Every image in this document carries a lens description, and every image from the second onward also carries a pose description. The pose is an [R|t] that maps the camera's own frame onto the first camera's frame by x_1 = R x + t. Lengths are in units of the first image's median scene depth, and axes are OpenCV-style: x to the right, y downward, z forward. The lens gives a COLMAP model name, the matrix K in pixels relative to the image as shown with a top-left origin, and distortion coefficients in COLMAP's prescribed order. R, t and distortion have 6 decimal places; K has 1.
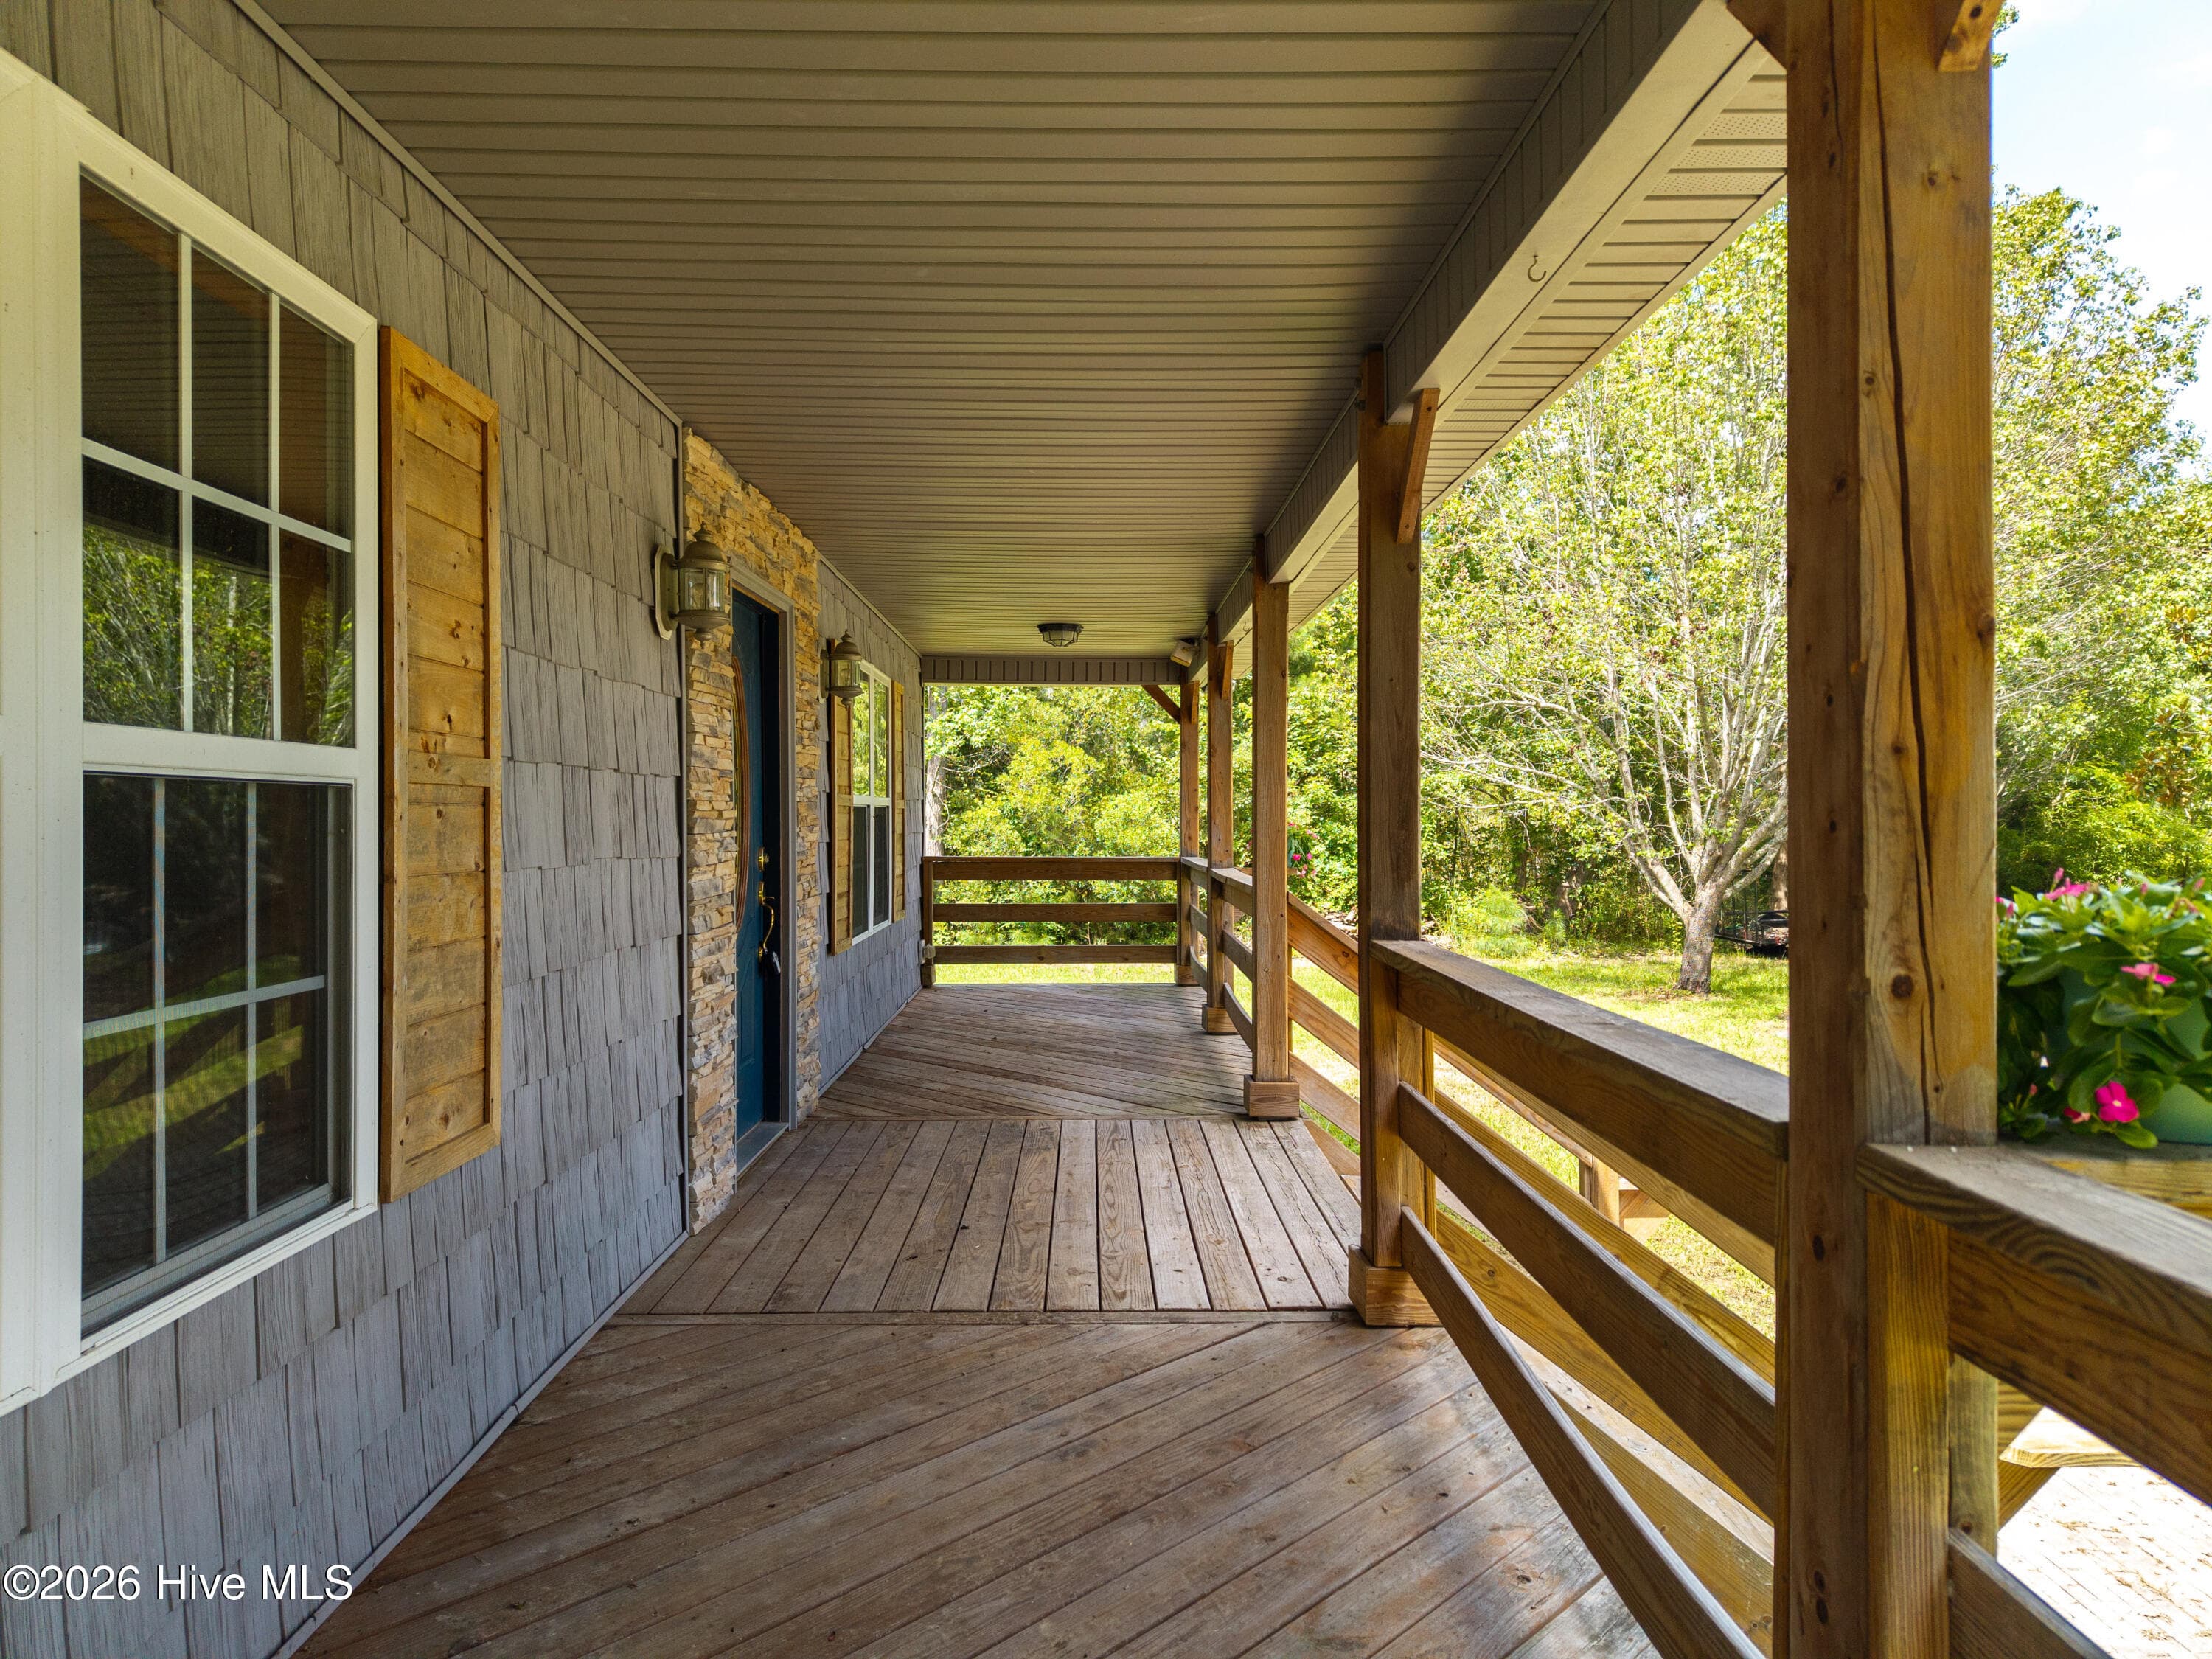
lens RADIAL K [[1469.6, 0, 1096.0], [0, 1469.6, 830.2], [0, 0, 1]] dist [0.002486, -0.004274]
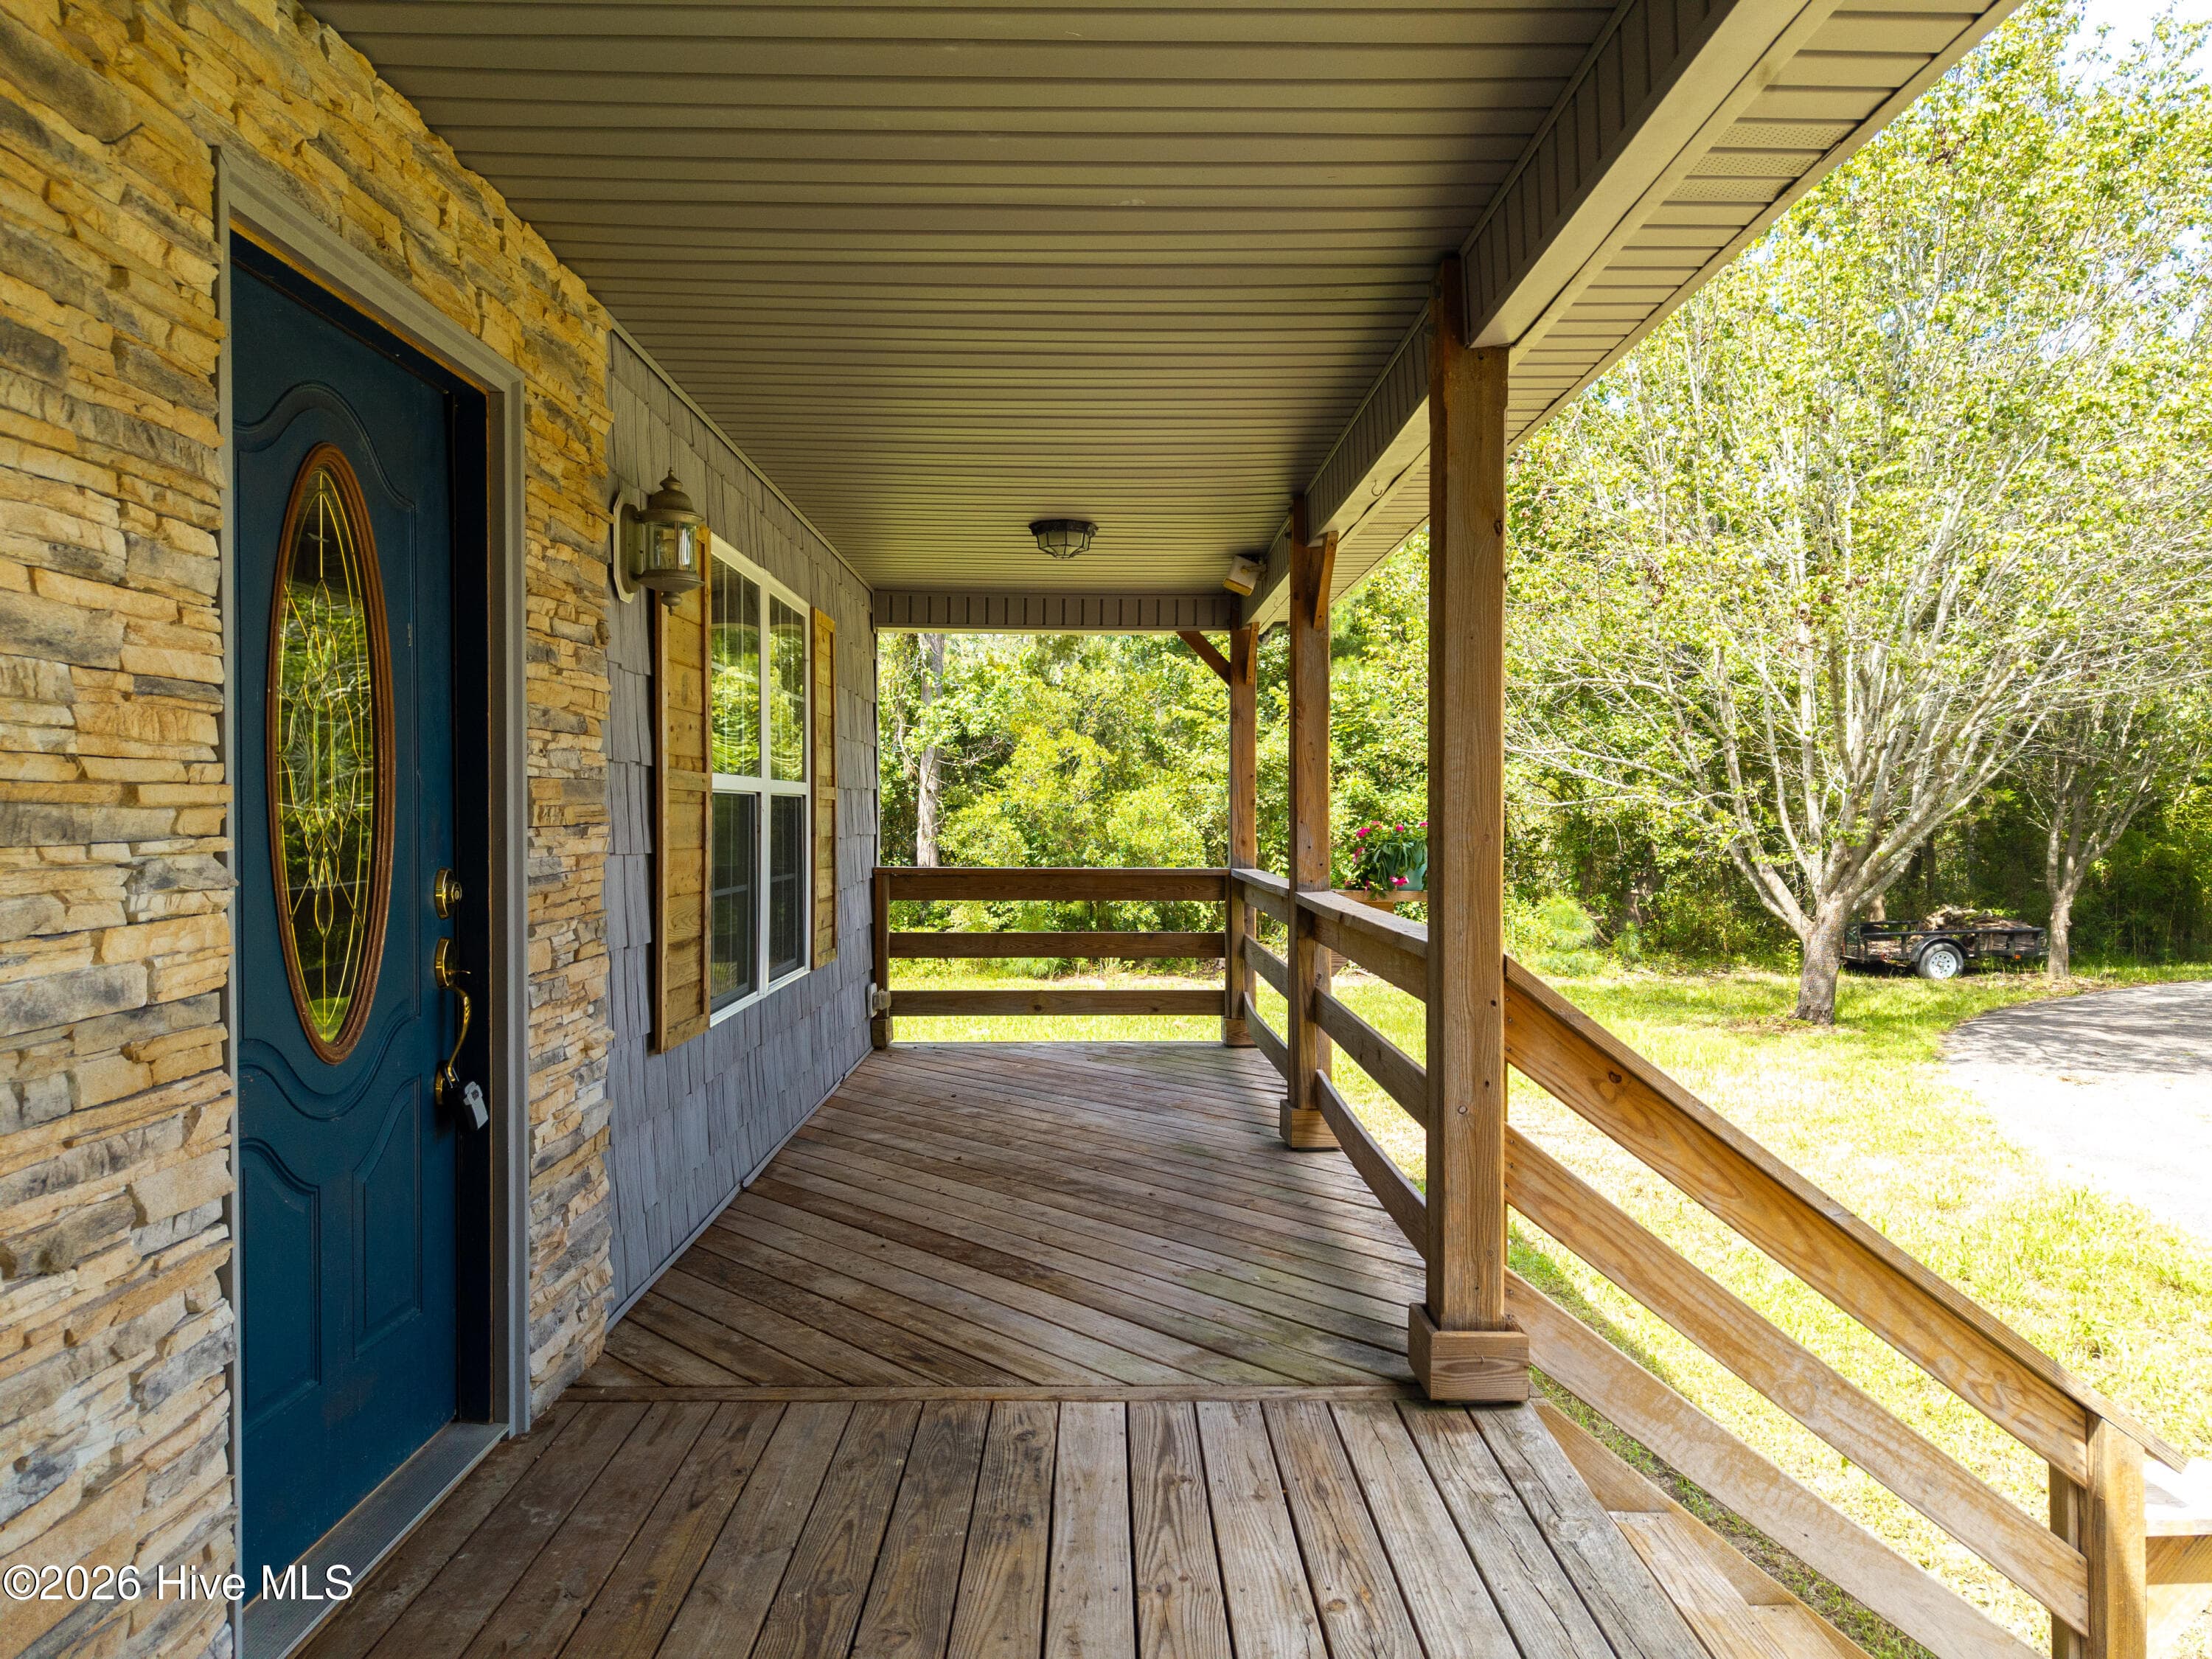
lens RADIAL K [[1469.6, 0, 1118.7], [0, 1469.6, 823.1], [0, 0, 1]] dist [0.002486, -0.004274]
pose [[0.999962, 0.001584, 0.008562, -0.001463], [-0.001559, 0.999994, -0.002969, -0.001617], [-0.008567, 0.002956, 0.999959, 0.108989]]
